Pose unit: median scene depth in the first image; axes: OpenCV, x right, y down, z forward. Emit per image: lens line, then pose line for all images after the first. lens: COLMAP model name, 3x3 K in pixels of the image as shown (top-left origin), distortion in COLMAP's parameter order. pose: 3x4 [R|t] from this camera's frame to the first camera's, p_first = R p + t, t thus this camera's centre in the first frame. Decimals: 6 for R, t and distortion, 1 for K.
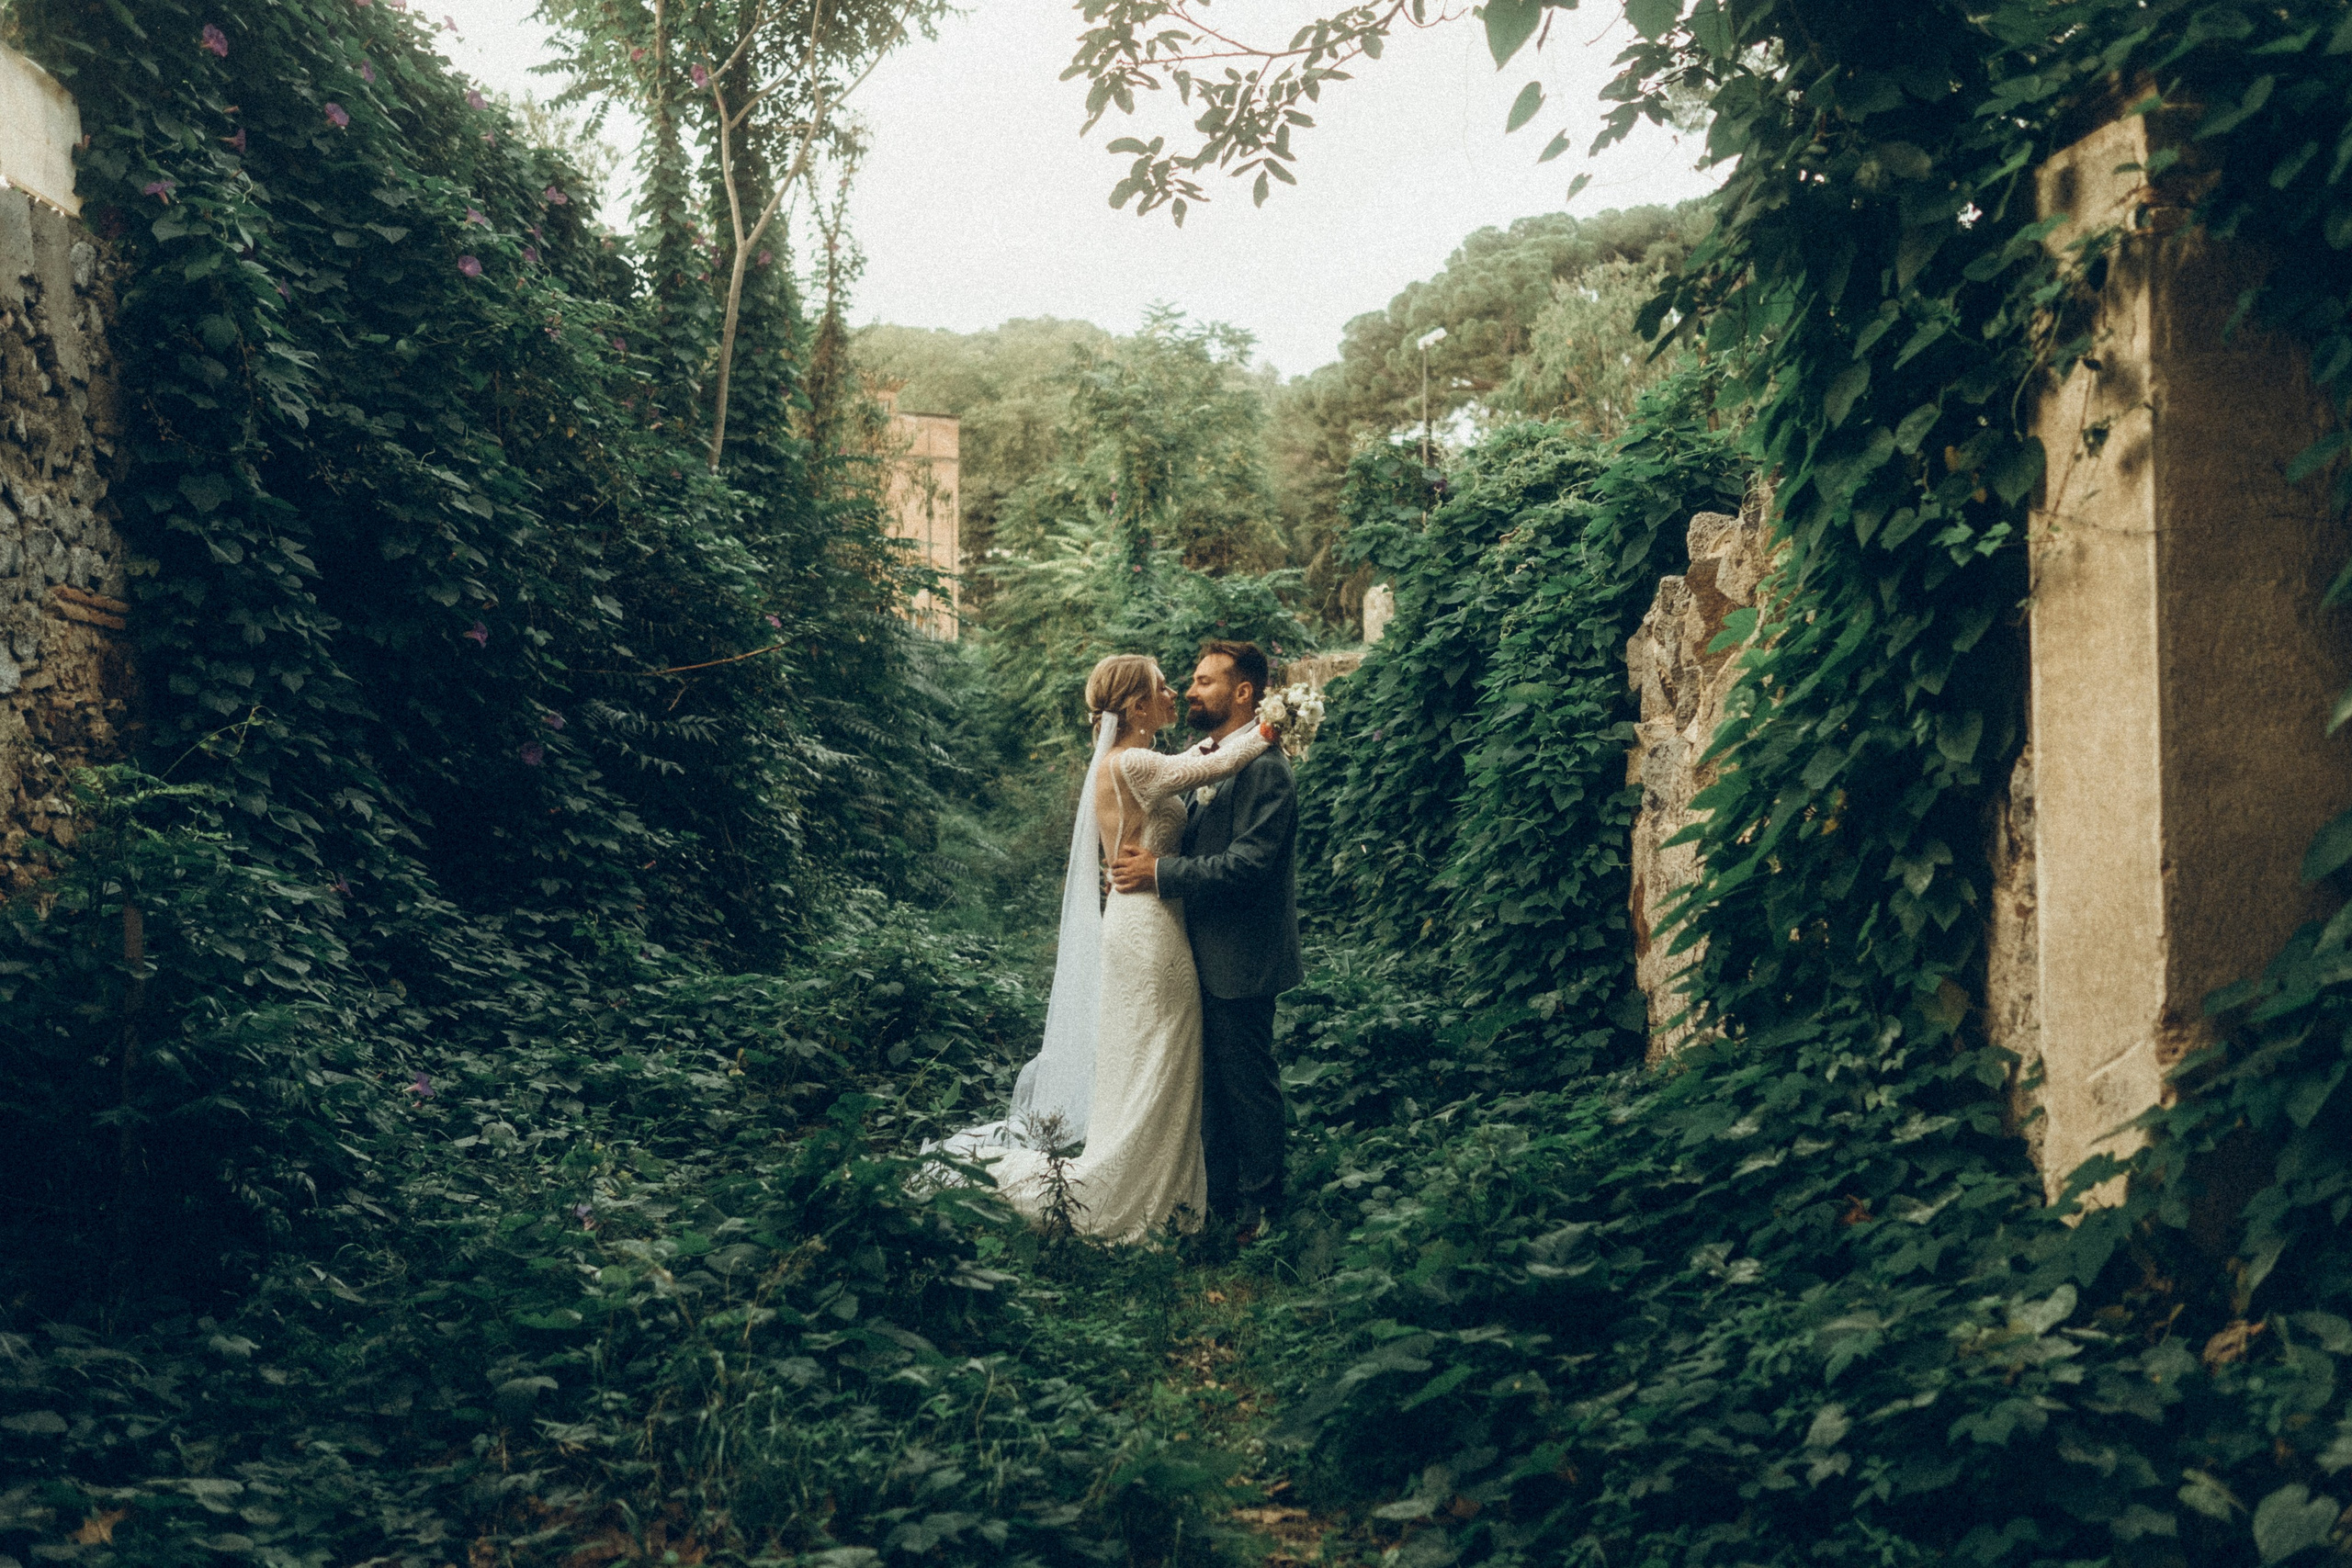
lens RADIAL K [[2342.2, 0, 1176.0], [0, 2342.2, 784.0], [0, 0, 1]] dist [-0.007983, -0.000954]
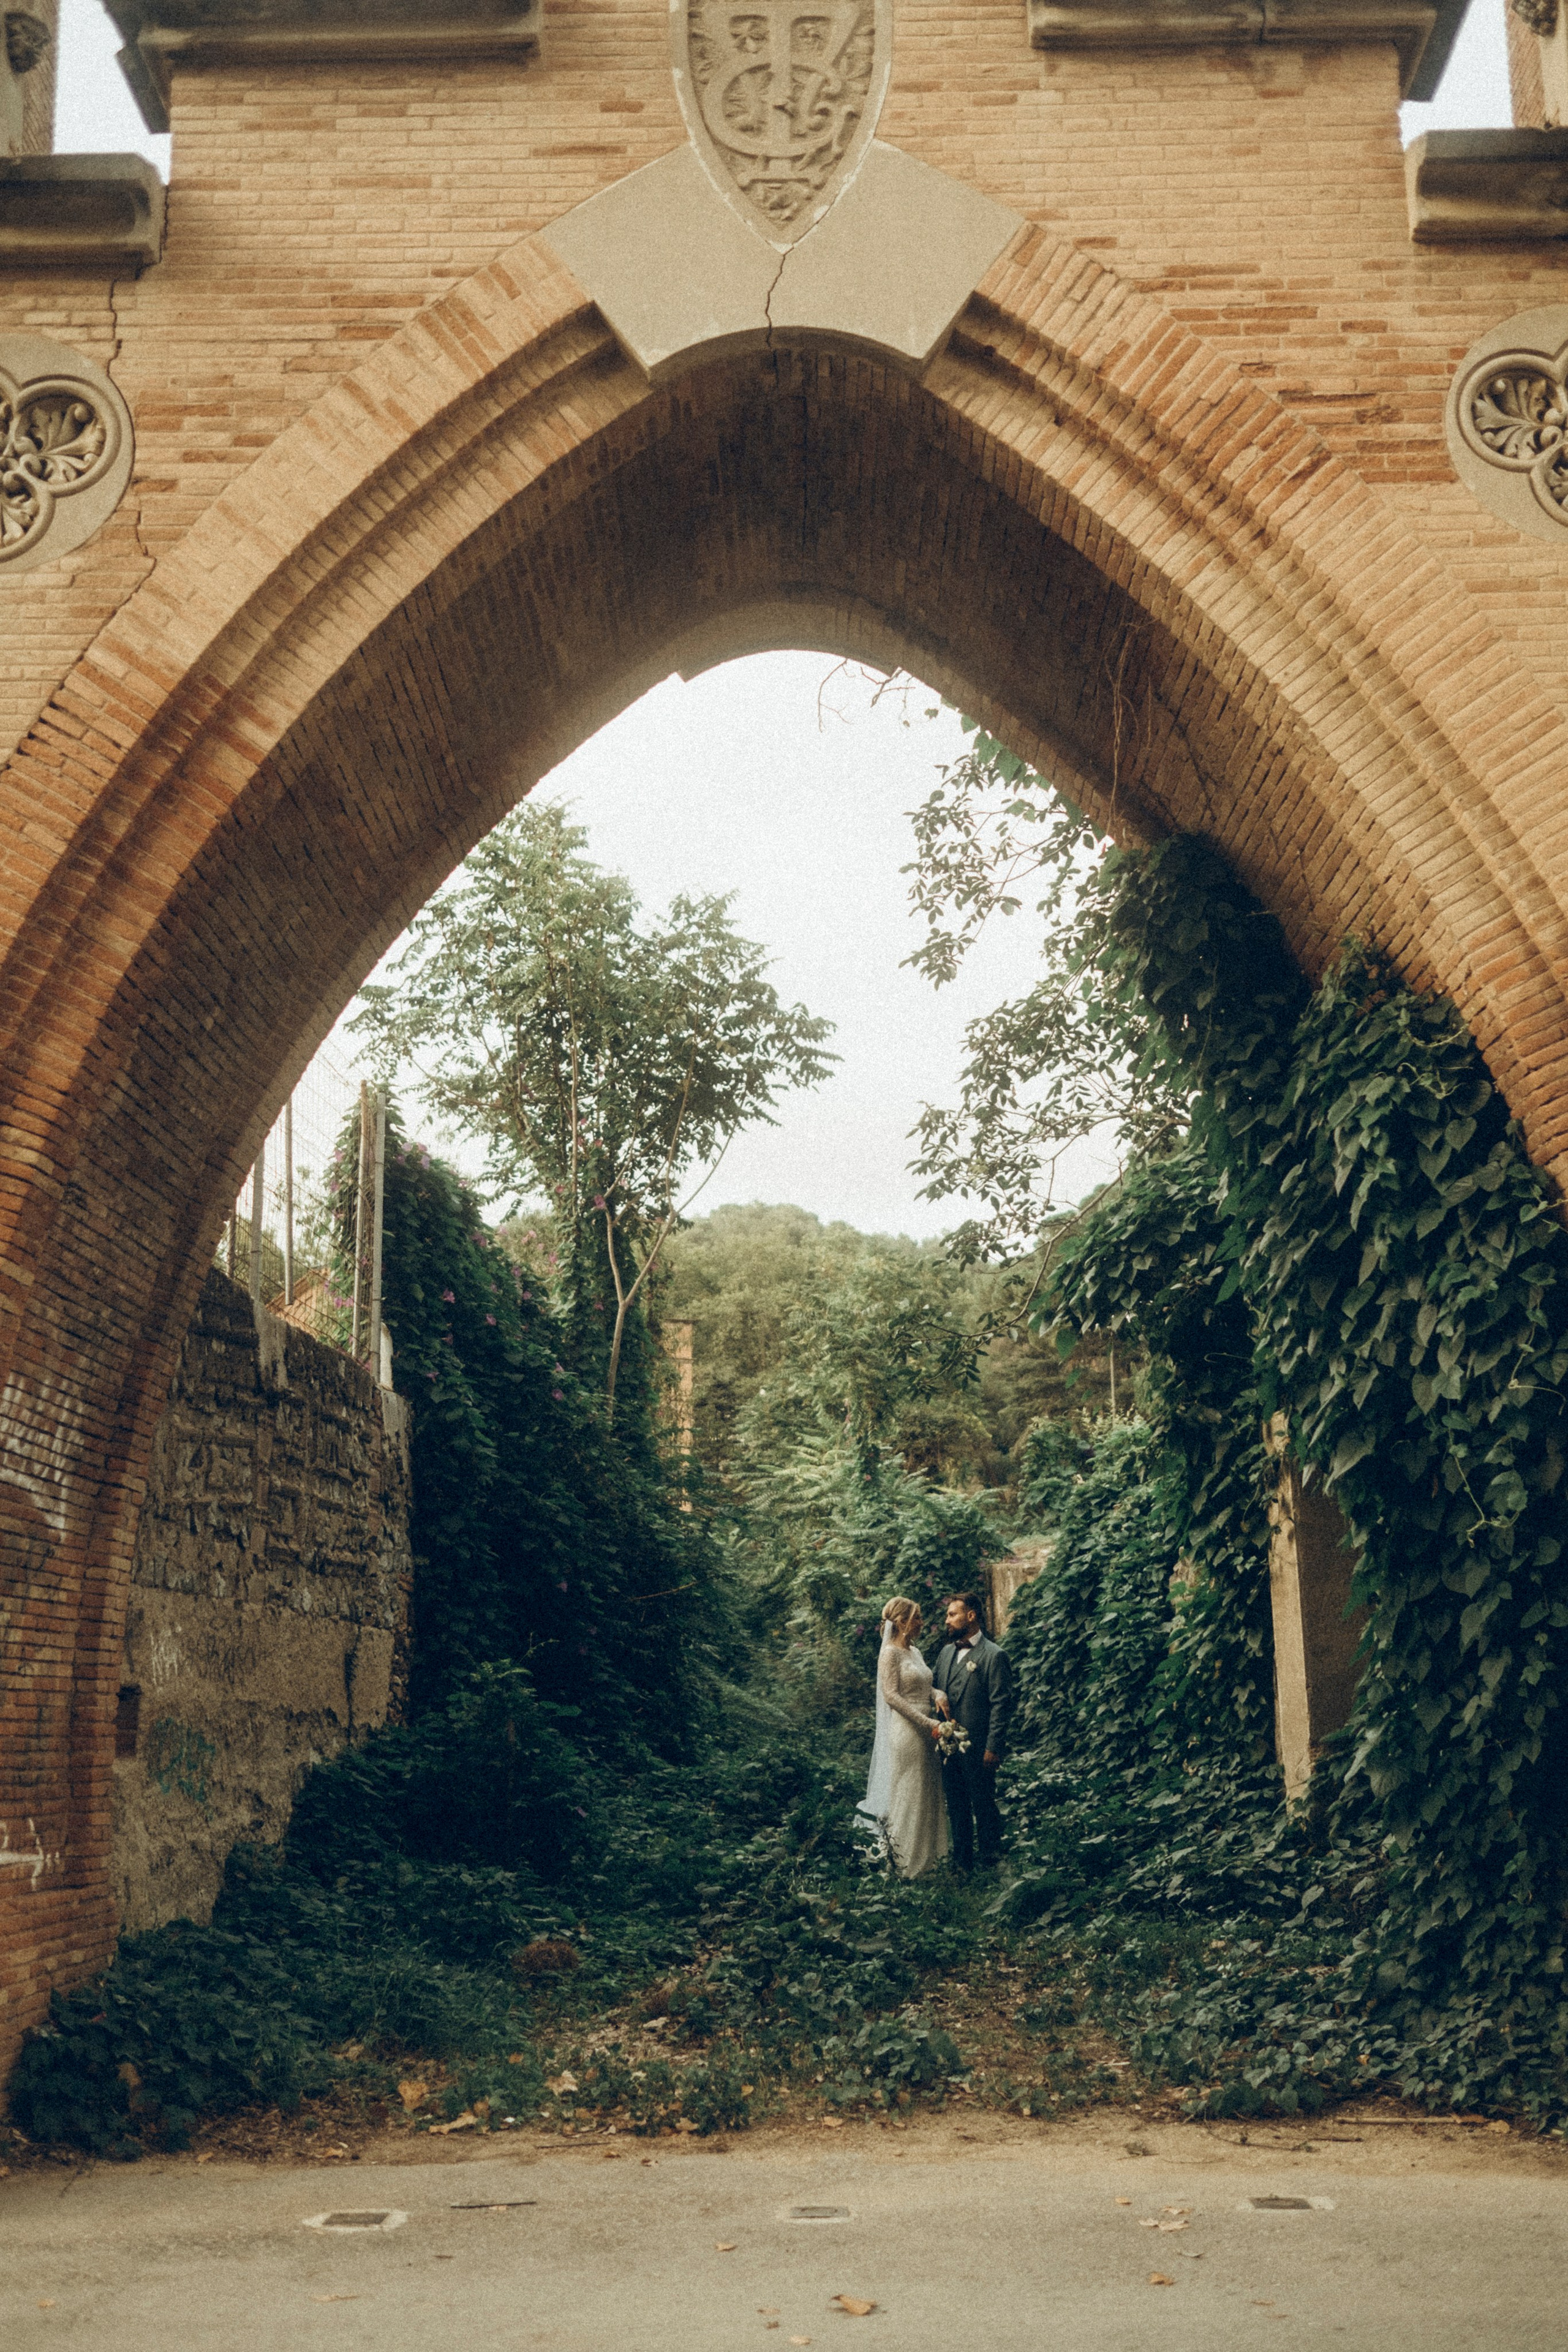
lens RADIAL K [[2342.4, 0, 781.6], [0, 2342.4, 1233.9], [0, 0, 1]] dist [-0.007983, -0.000954]
pose [[0.998863, -0.023821, -0.041300, -0.027178], [0.016145, 0.984059, -0.177110, -0.004660], [0.044860, 0.176241, 0.983324, -0.751718]]
